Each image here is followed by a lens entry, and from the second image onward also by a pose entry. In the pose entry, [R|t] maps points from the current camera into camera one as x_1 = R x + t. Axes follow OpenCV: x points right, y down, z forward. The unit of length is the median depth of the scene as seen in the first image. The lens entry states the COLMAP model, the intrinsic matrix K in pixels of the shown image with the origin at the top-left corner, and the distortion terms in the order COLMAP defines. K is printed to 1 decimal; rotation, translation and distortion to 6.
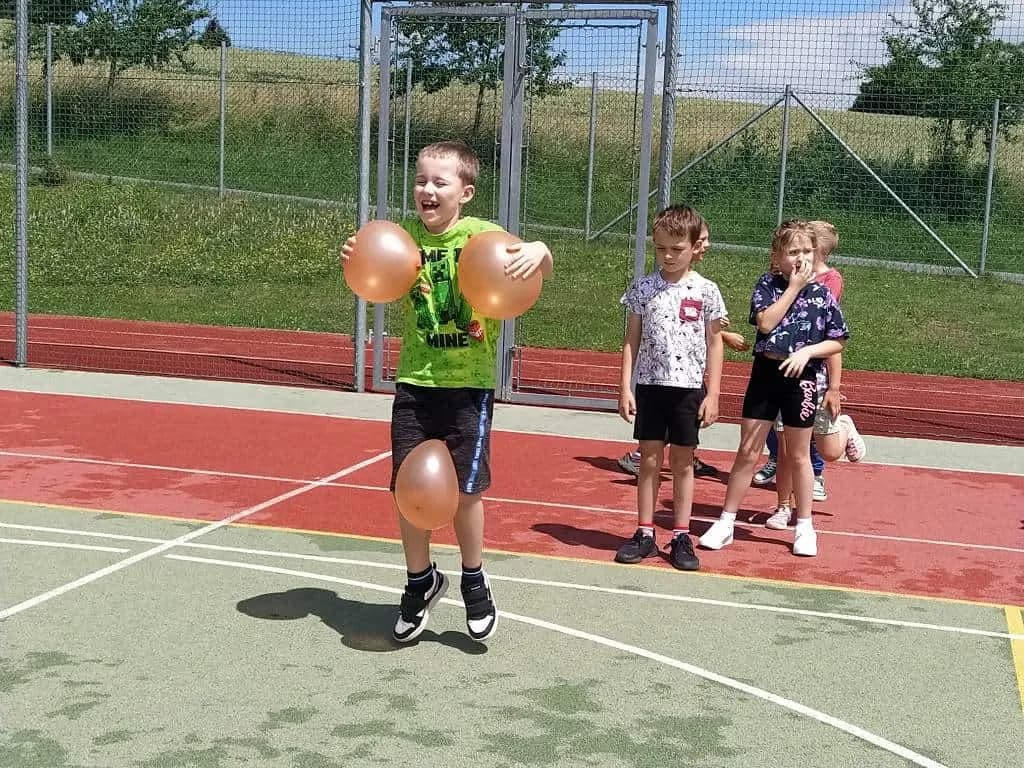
lens RADIAL K [[1543.2, 0, 515.3], [0, 1543.2, 377.1], [0, 0, 1]] dist [0.056647, 0.000000]
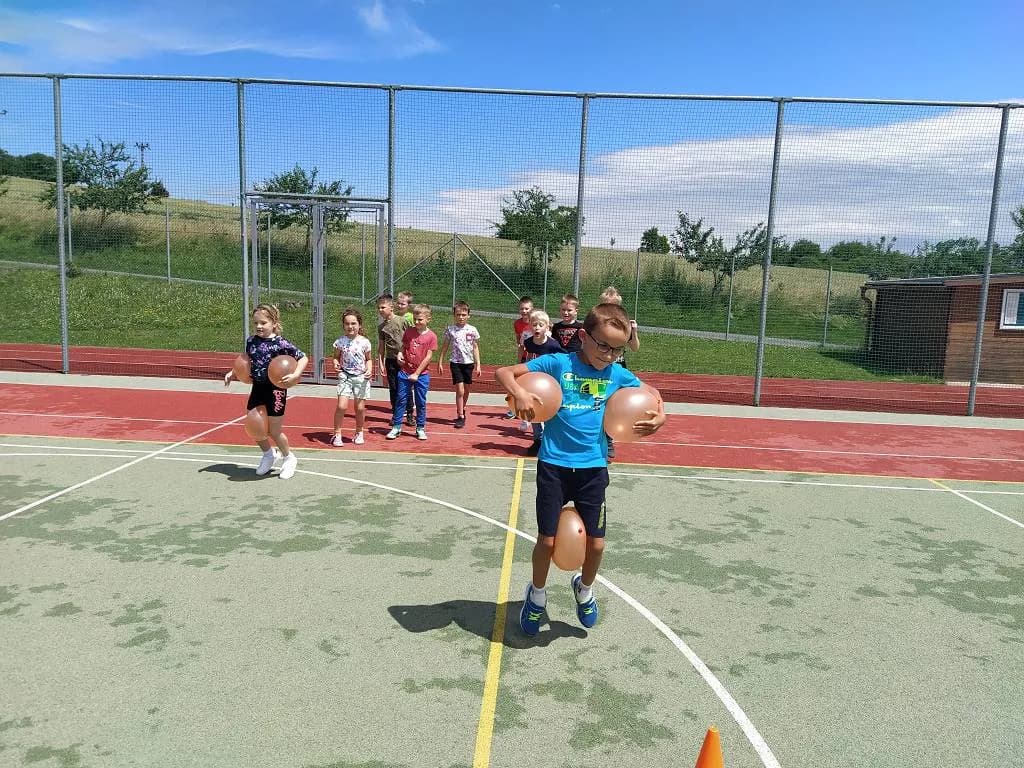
lens RADIAL K [[757.0, 0, 523.9], [0, 757.0, 404.5], [0, 0, 1]] dist [0.076548, -0.102450]
pose [[0.970606, -0.037843, 0.237680, 0.023637], [0.026433, 0.998348, 0.051011, -0.002548], [-0.239218, -0.043229, 0.970003, -0.149248]]
